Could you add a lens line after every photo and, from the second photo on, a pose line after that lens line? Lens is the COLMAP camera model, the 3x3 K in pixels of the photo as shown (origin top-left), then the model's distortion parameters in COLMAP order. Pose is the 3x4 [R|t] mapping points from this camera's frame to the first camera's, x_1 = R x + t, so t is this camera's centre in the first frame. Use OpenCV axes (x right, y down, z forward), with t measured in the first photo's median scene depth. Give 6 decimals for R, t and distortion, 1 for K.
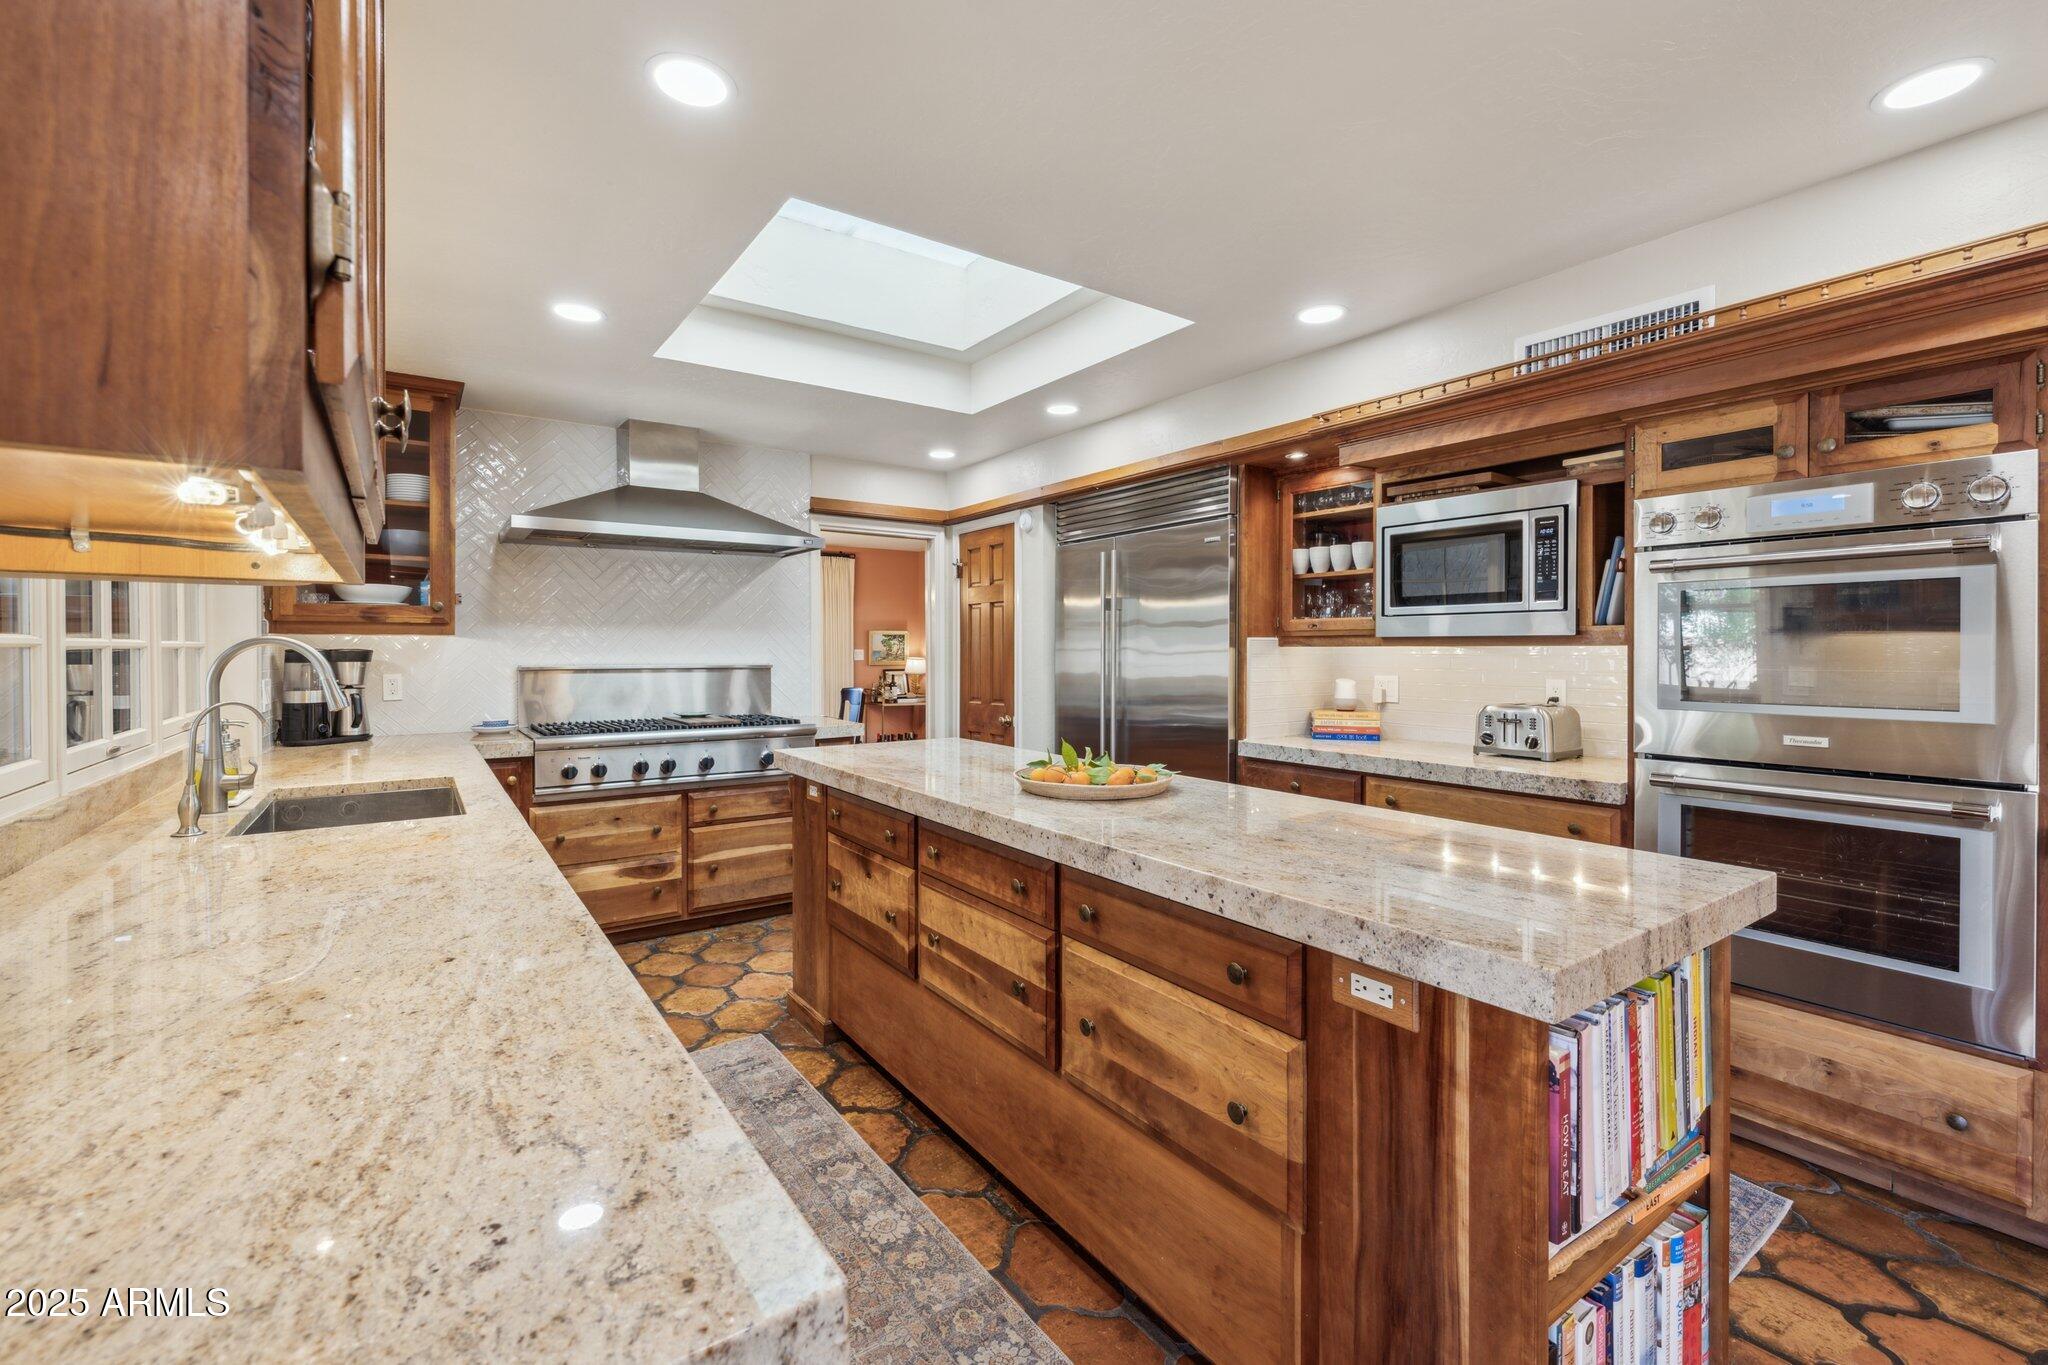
lens RADIAL K [[879.1, 0, 1020.7], [0, 879.1, 649.8], [0, 0, 1]] dist [-0.000812, 0.000236]
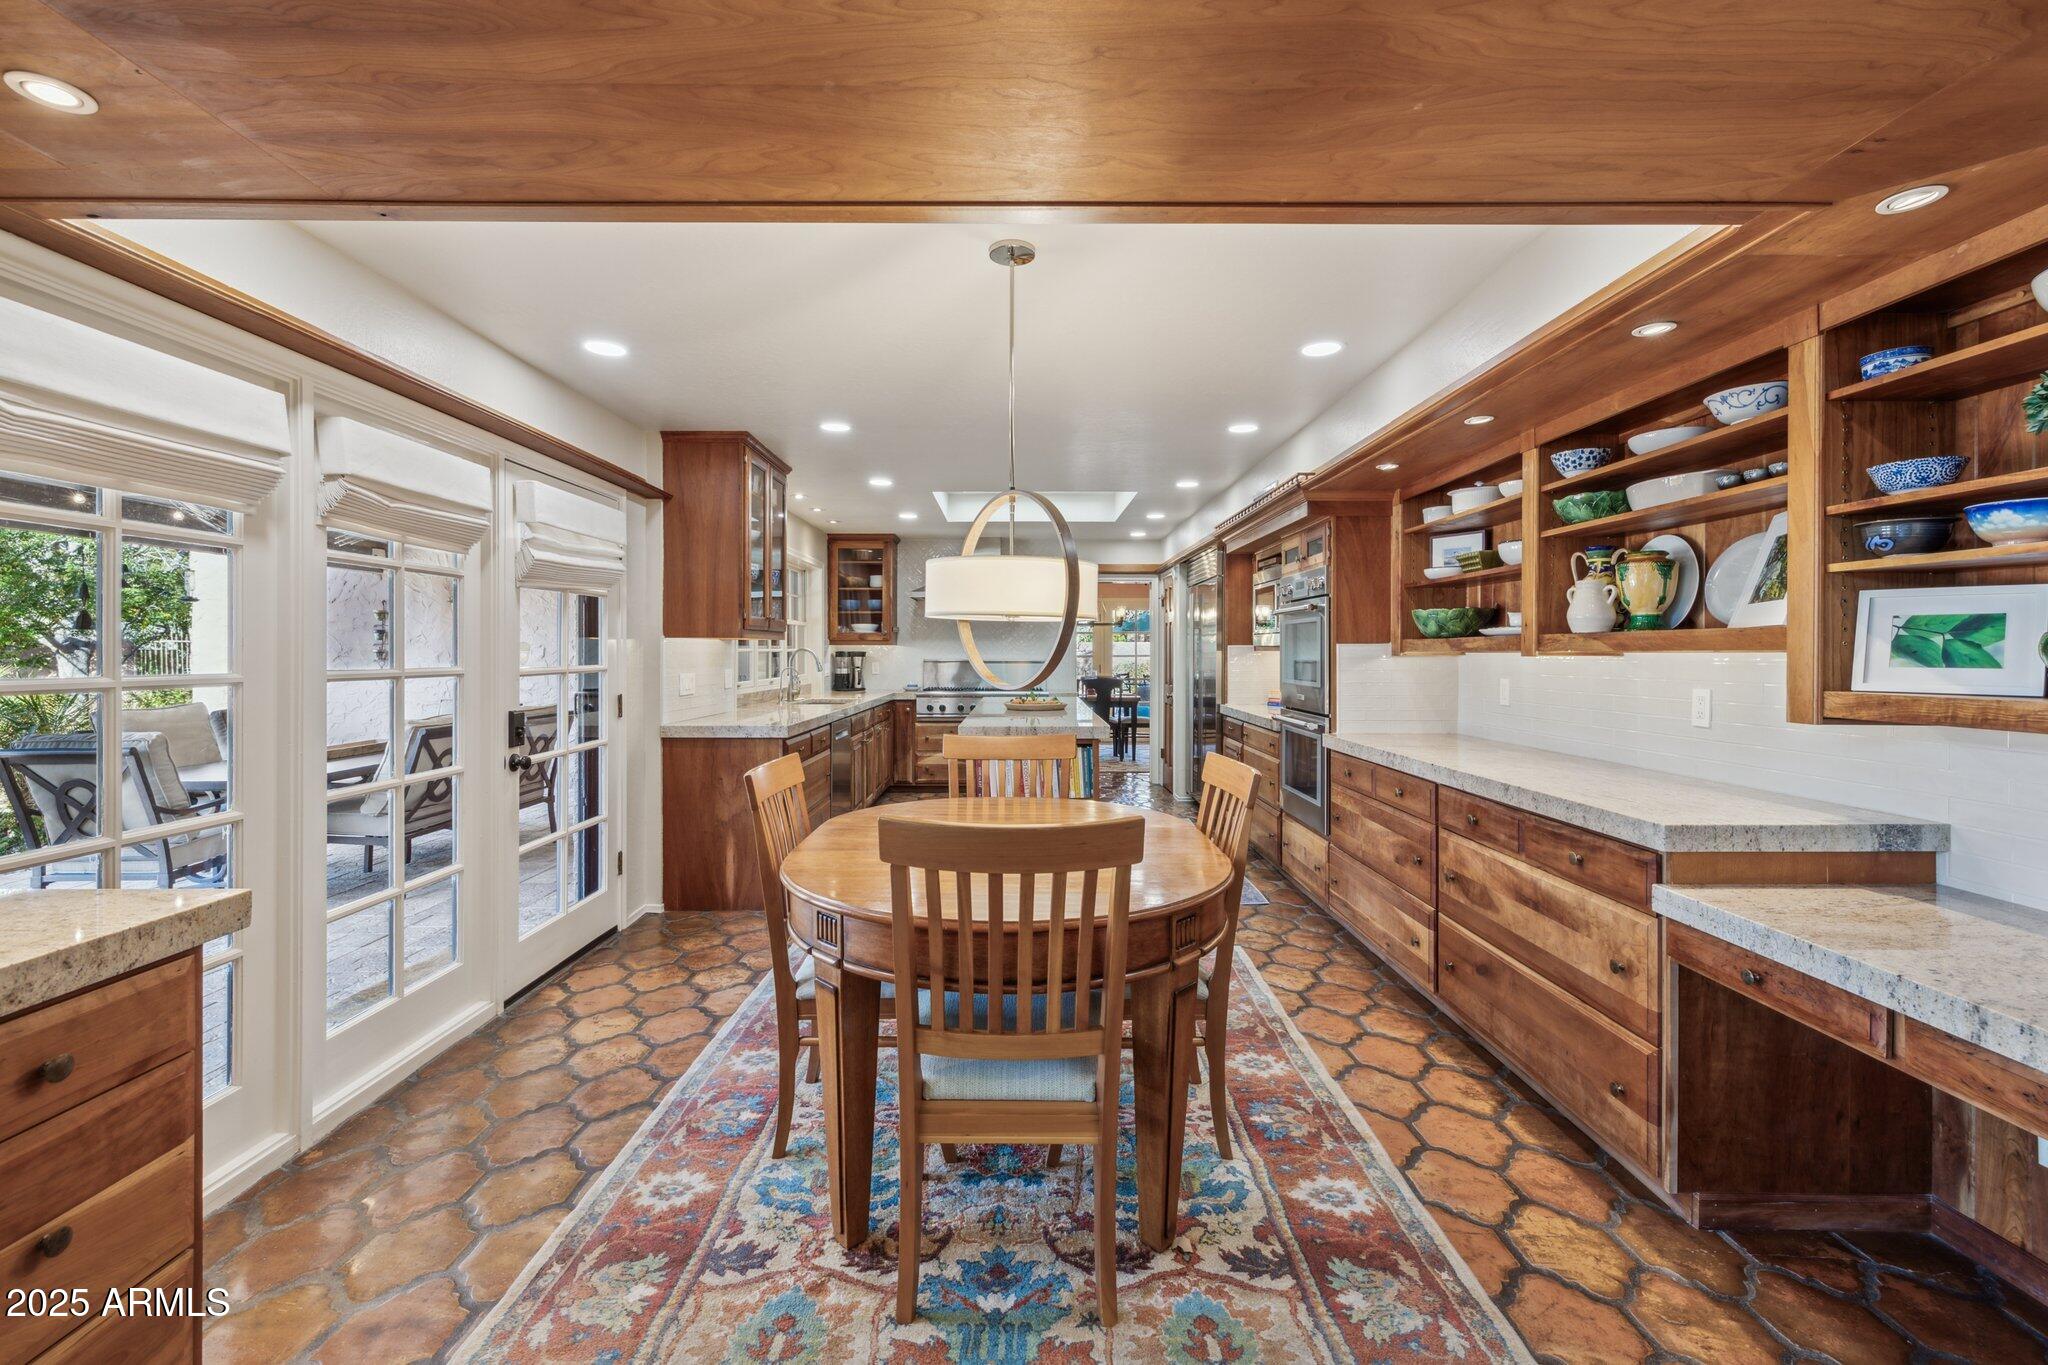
lens RADIAL K [[876.2, 0, 1023.9], [0, 876.2, 654.6], [0, 0, 1]] dist [-0.000858, 0.000159]
pose [[0.820102, 0.003396, -0.572207, 0.848958], [-0.000127, 0.999983, 0.005752, -0.005157], [0.572217, -0.004644, 0.820089, -0.599760]]
